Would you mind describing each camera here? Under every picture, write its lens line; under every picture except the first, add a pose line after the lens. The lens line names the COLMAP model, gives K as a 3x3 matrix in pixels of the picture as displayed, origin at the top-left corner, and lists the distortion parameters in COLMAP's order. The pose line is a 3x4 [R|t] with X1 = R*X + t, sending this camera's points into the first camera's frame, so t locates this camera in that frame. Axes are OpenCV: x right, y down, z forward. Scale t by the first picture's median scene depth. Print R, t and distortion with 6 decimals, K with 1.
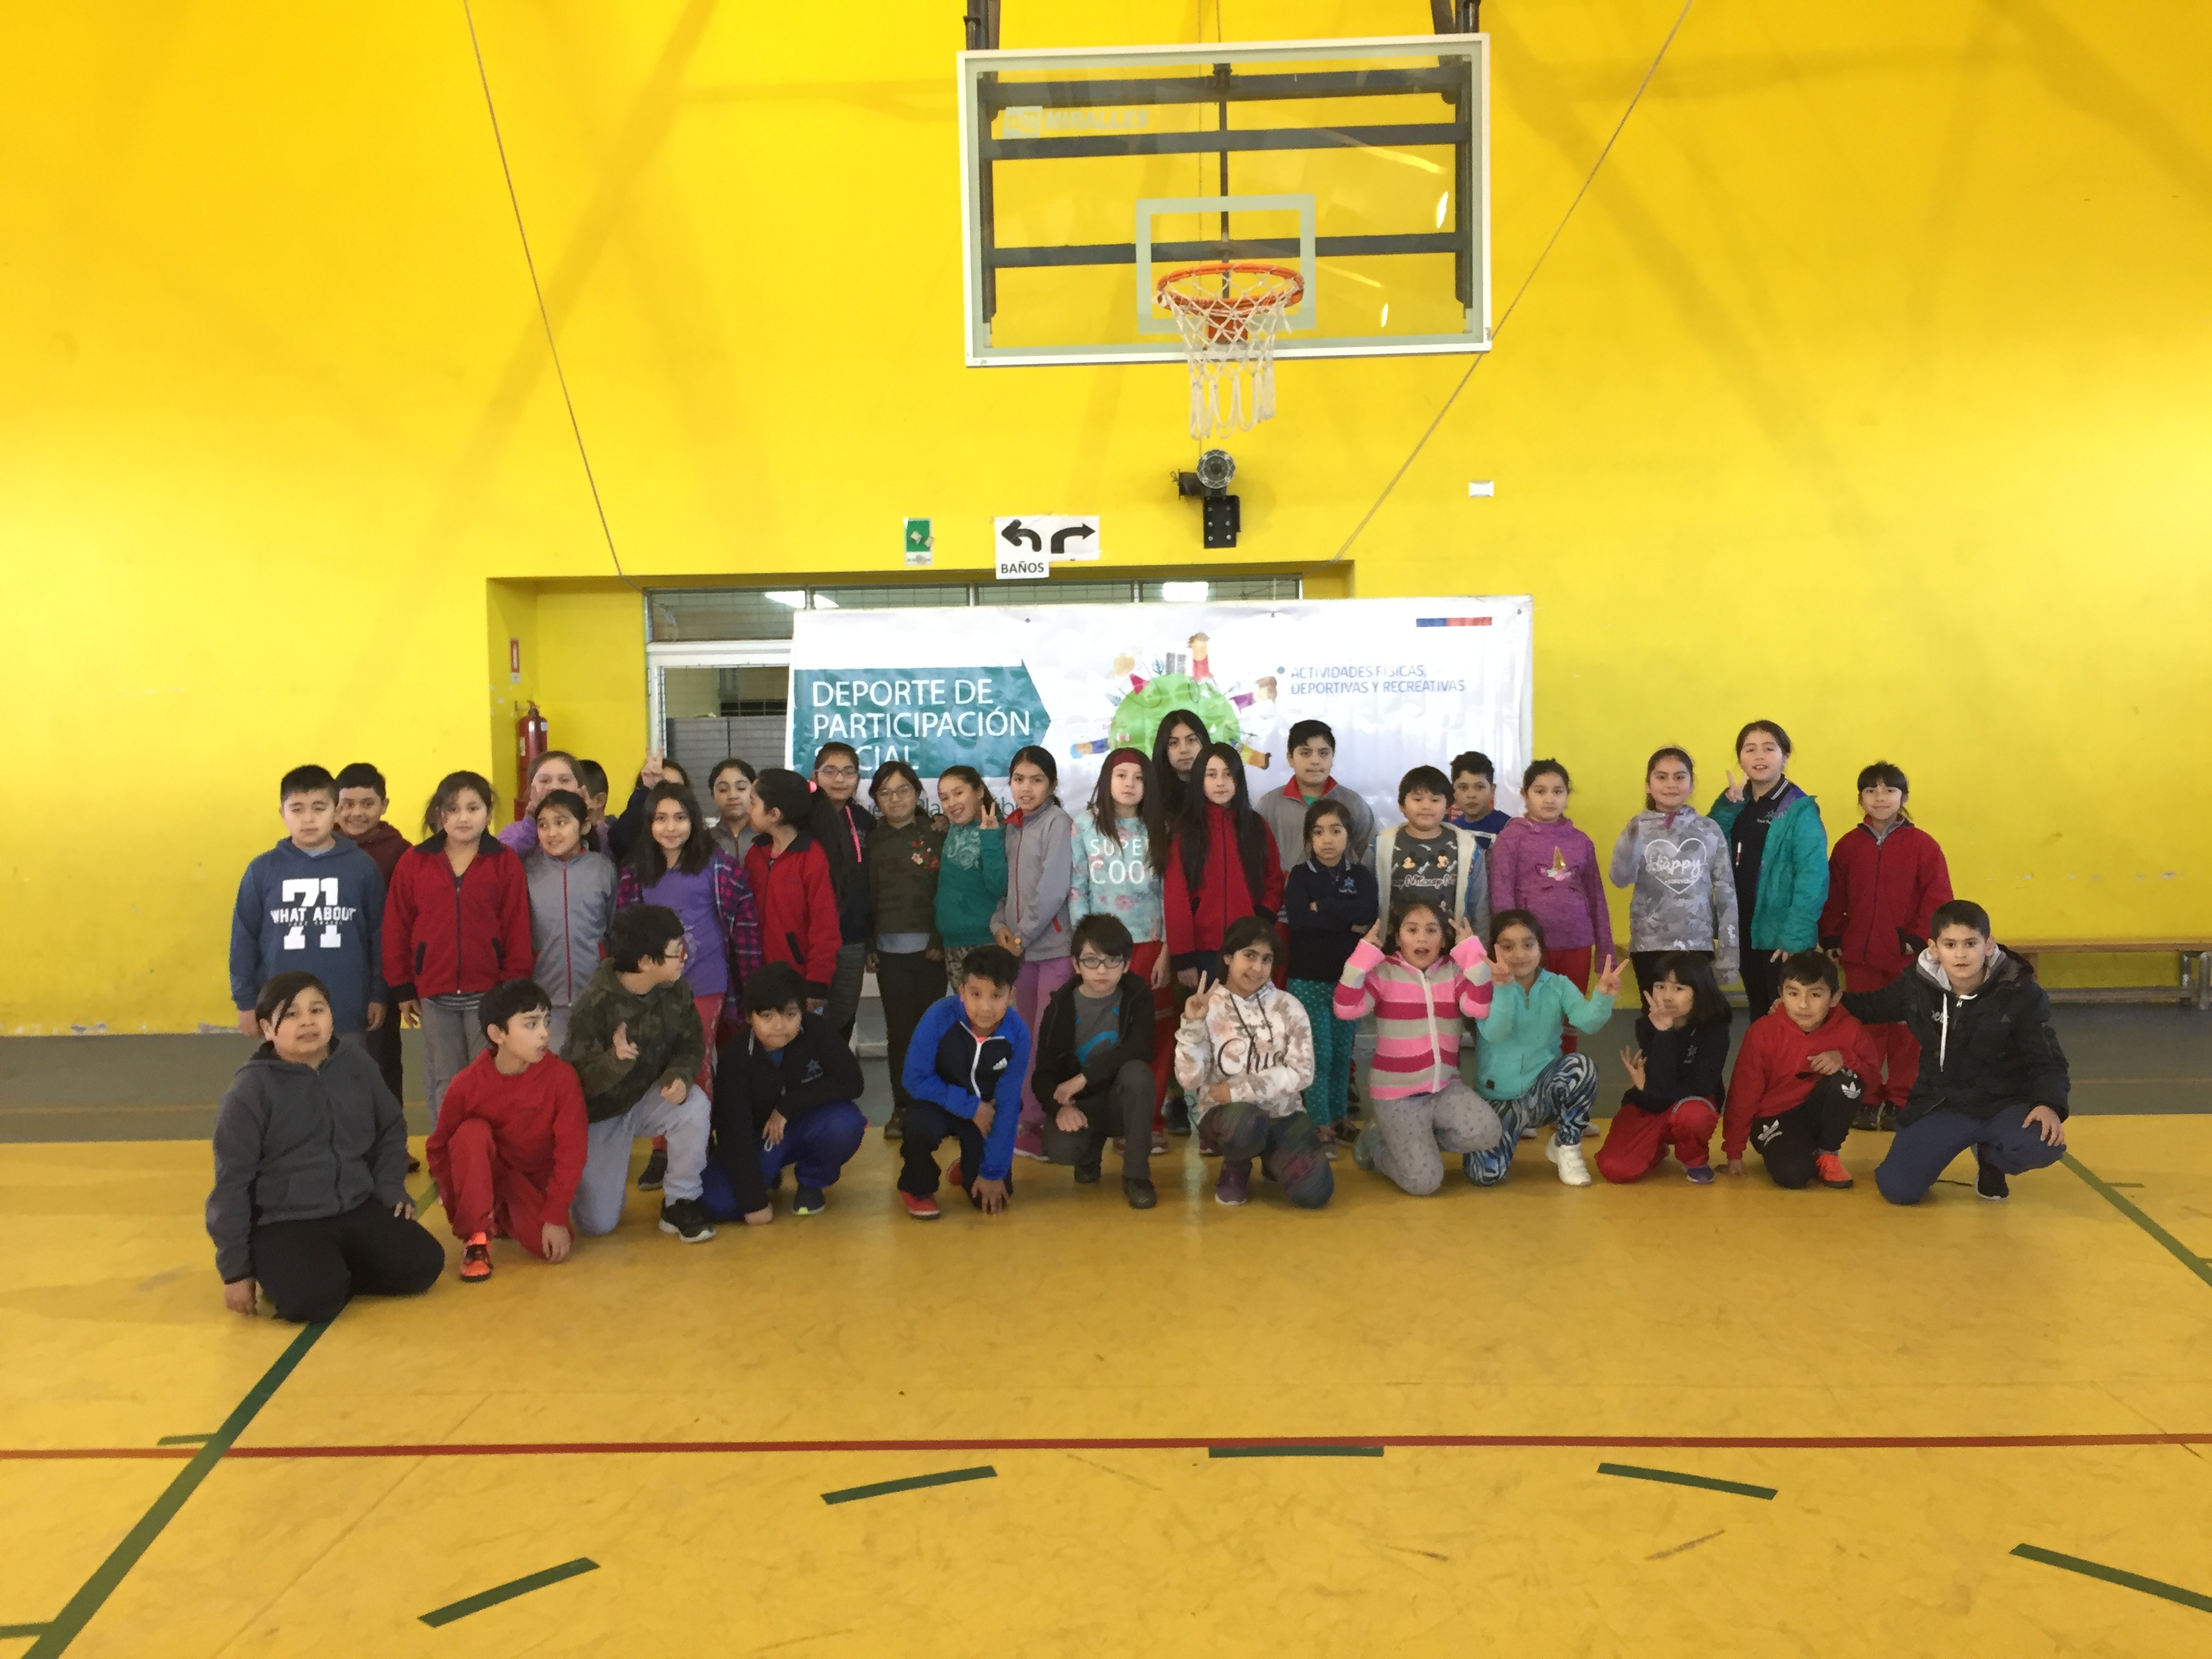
lens RADIAL K [[1898.1, 0, 1101.8], [0, 1898.1, 828.2], [0, 0, 1]] dist [0.084318, -0.098868]
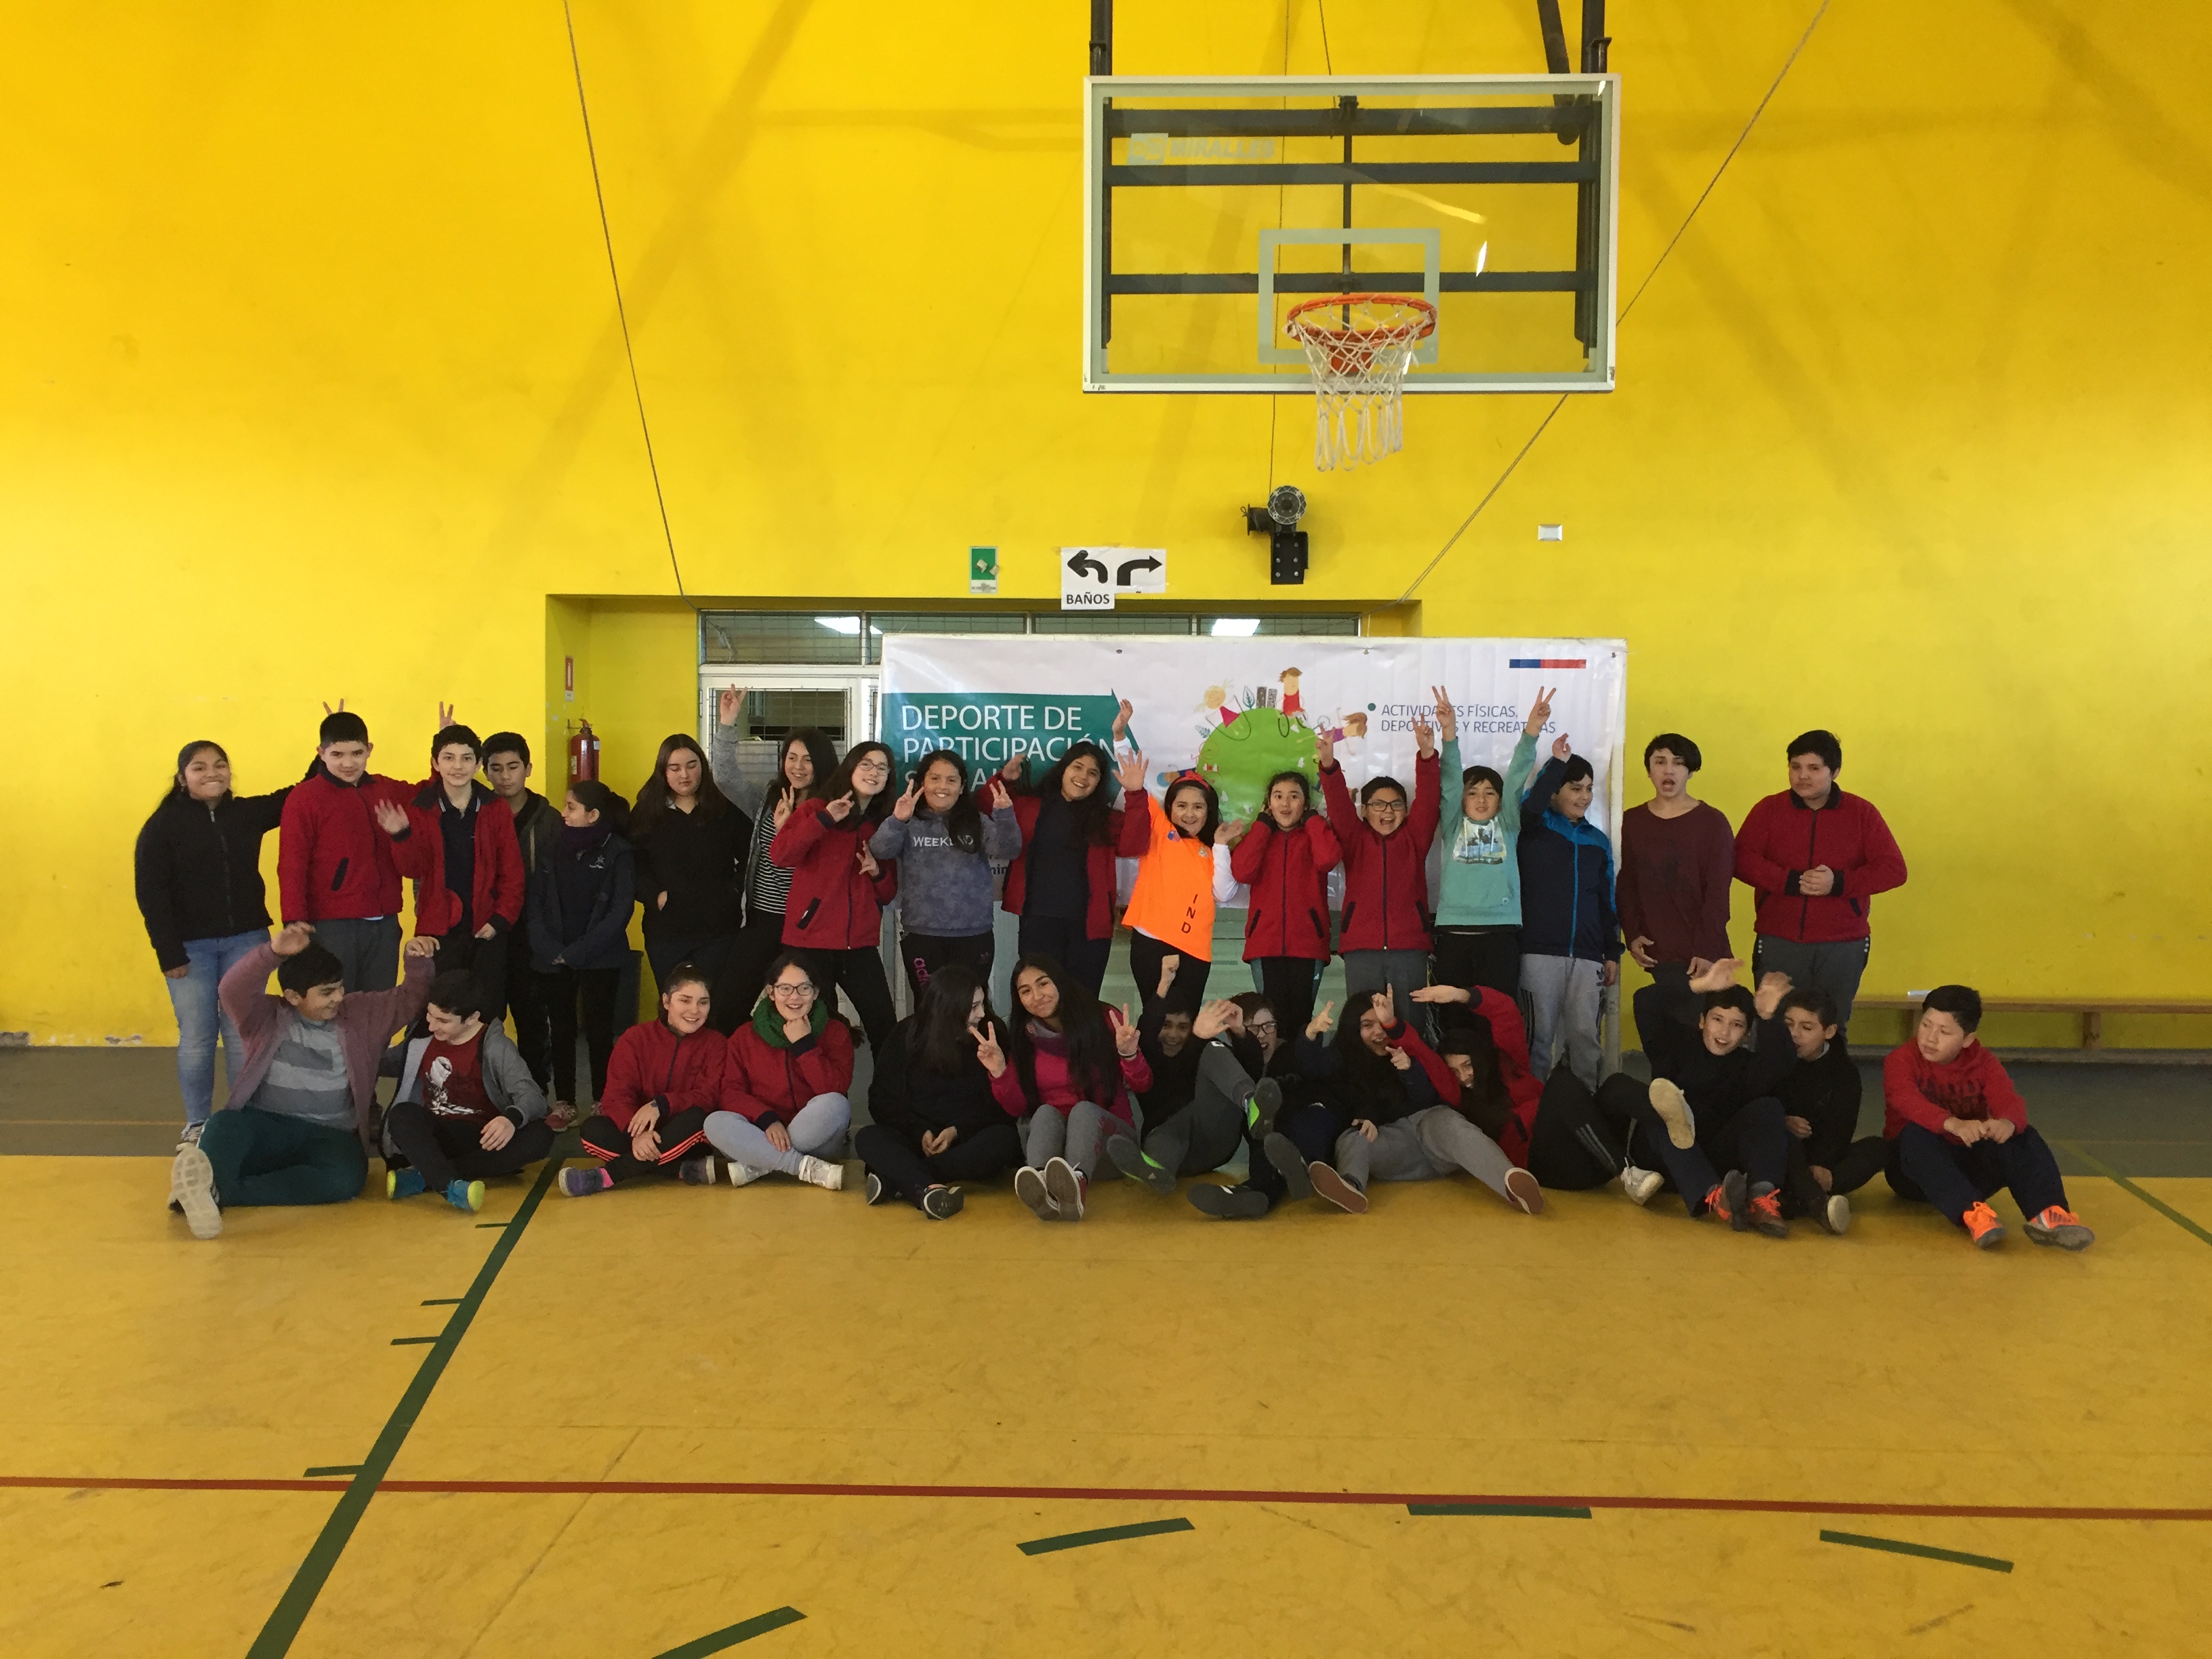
lens RADIAL K [[1888.6, 0, 1105.0], [0, 1888.6, 827.8], [0, 0, 1]] dist [0.080682, -0.083787]
pose [[0.999523, 0.026228, 0.016290, -0.059583], [-0.025898, 0.999462, -0.020143, 0.003269], [-0.016809, 0.019712, 0.999664, 0.017401]]
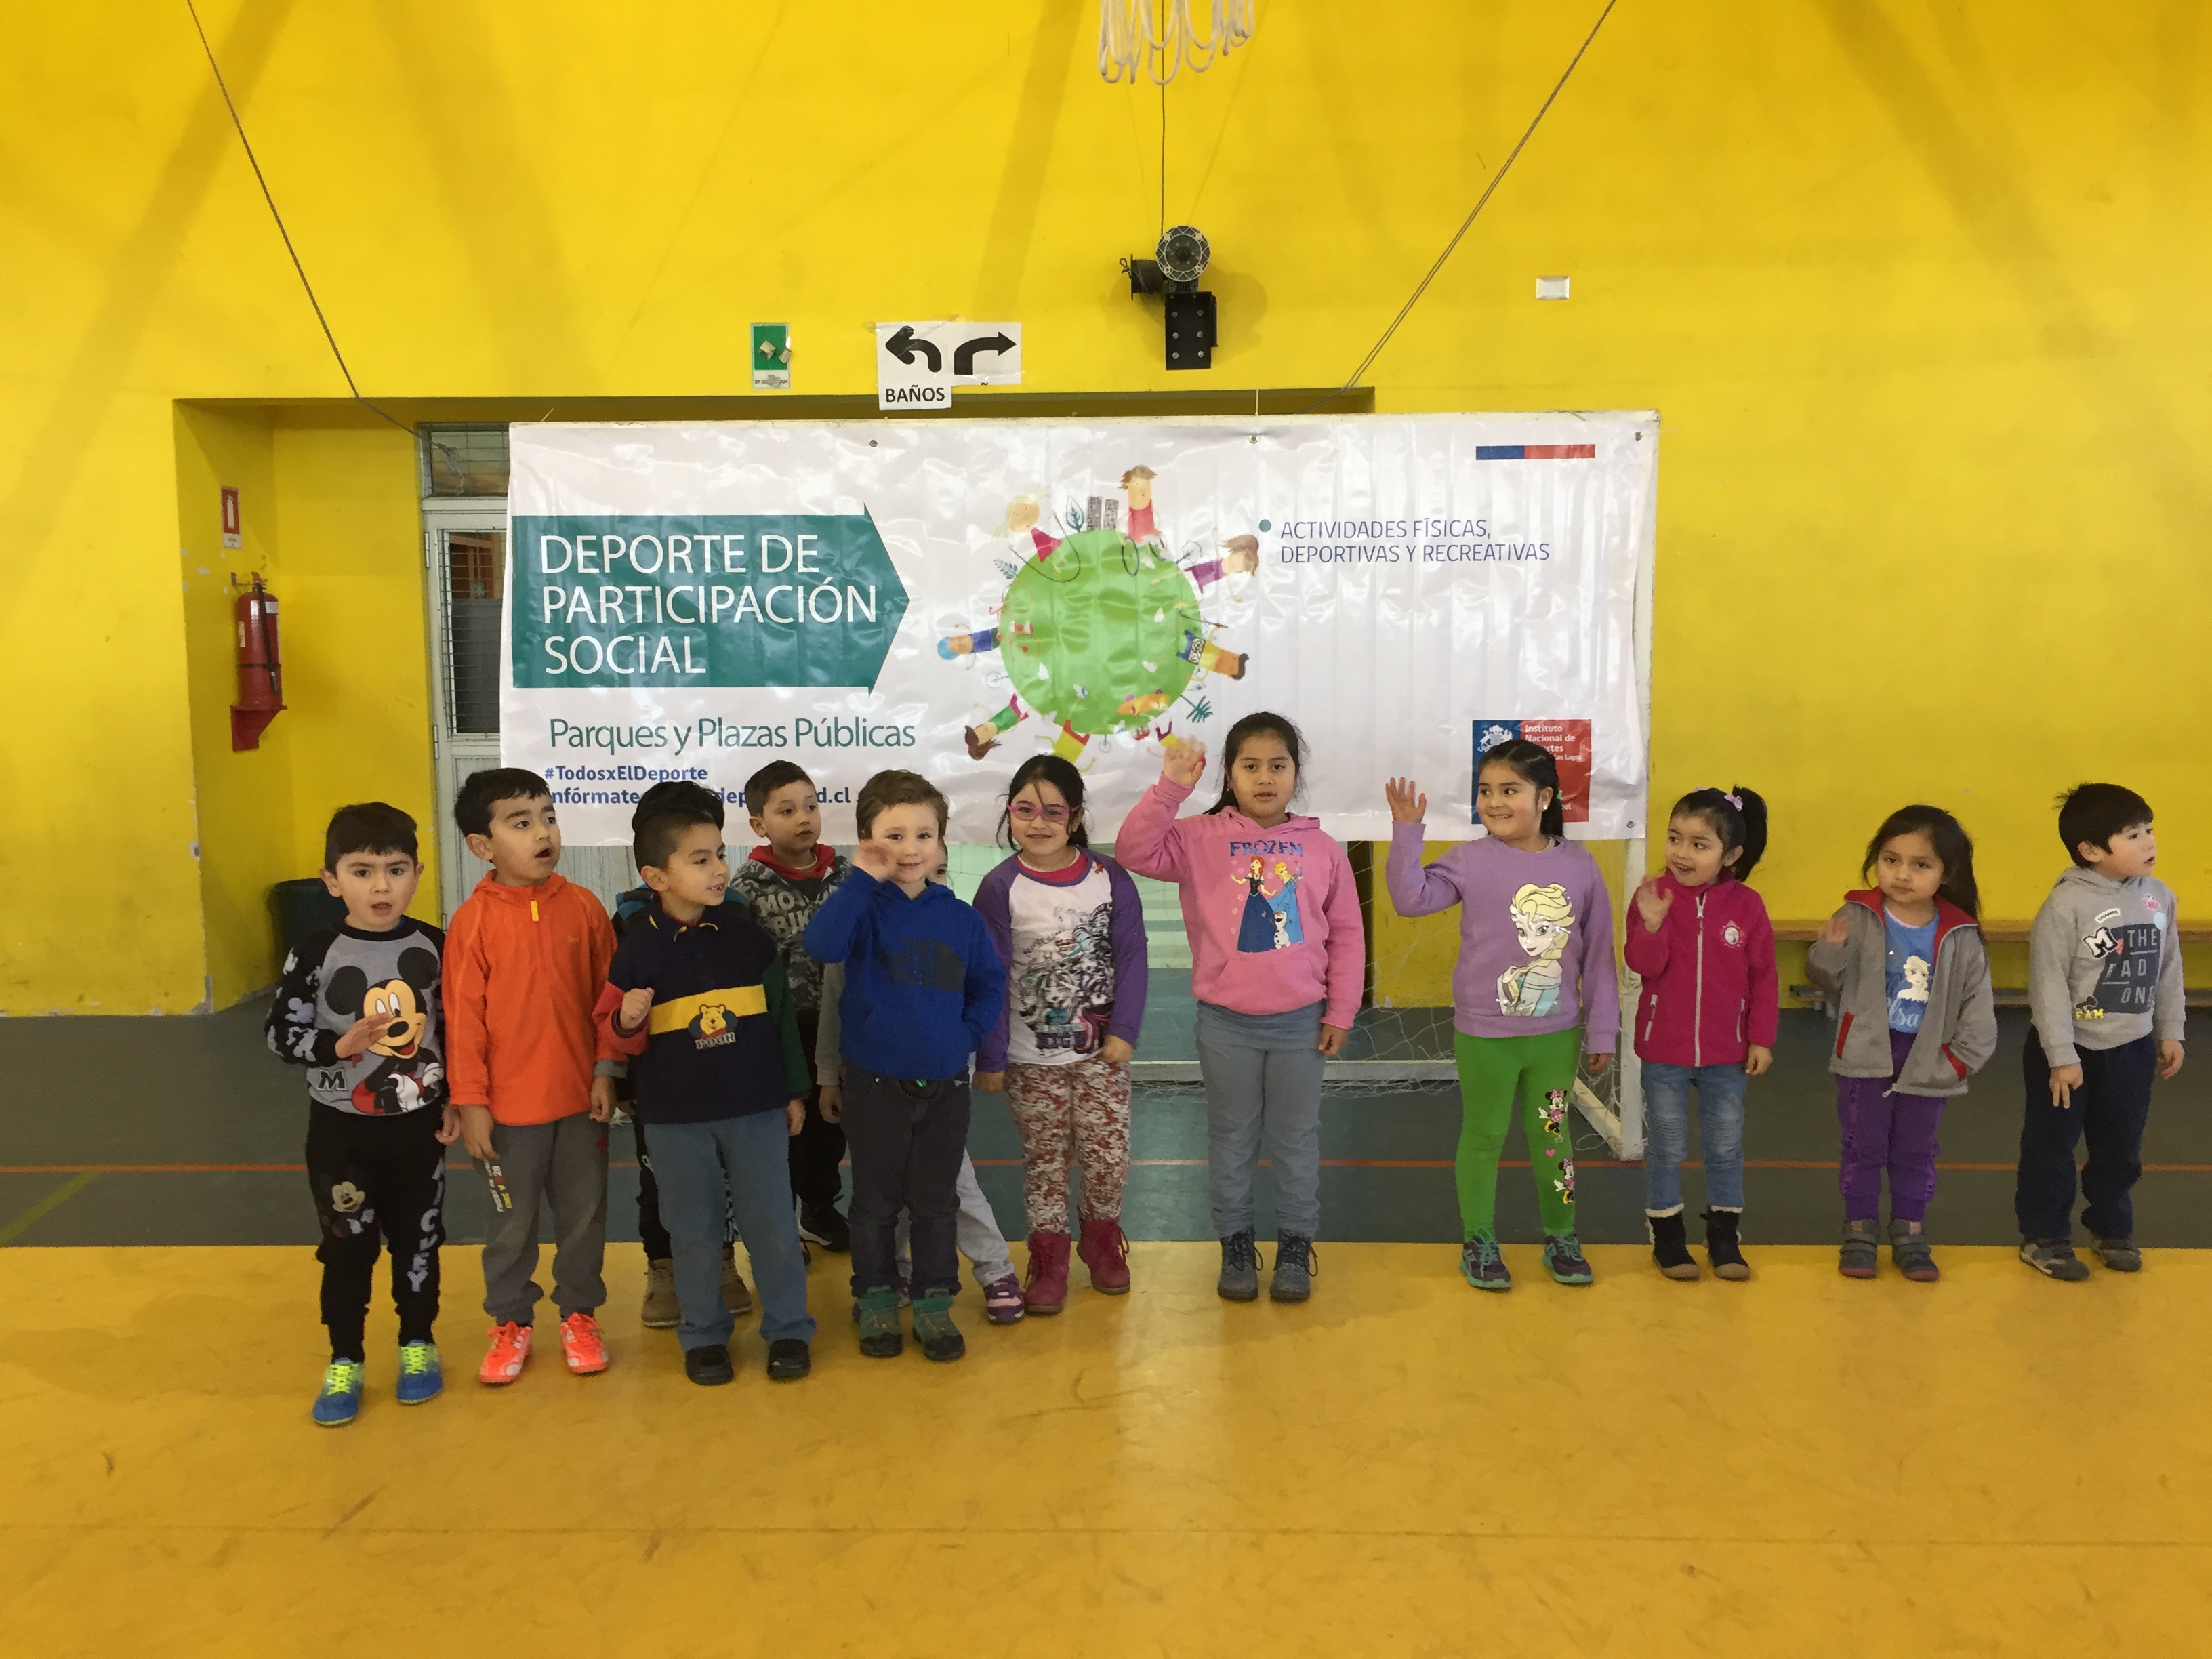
lens RADIAL K [[1898.1, 0, 1101.8], [0, 1898.1, 828.2], [0, 0, 1]] dist [0.084318, -0.098868]
pose [[0.999947, 0.010107, 0.002008, 0.038418], [-0.010196, 0.998660, 0.050733, -0.012653], [-0.001493, -0.050751, 0.998710, 0.348076]]
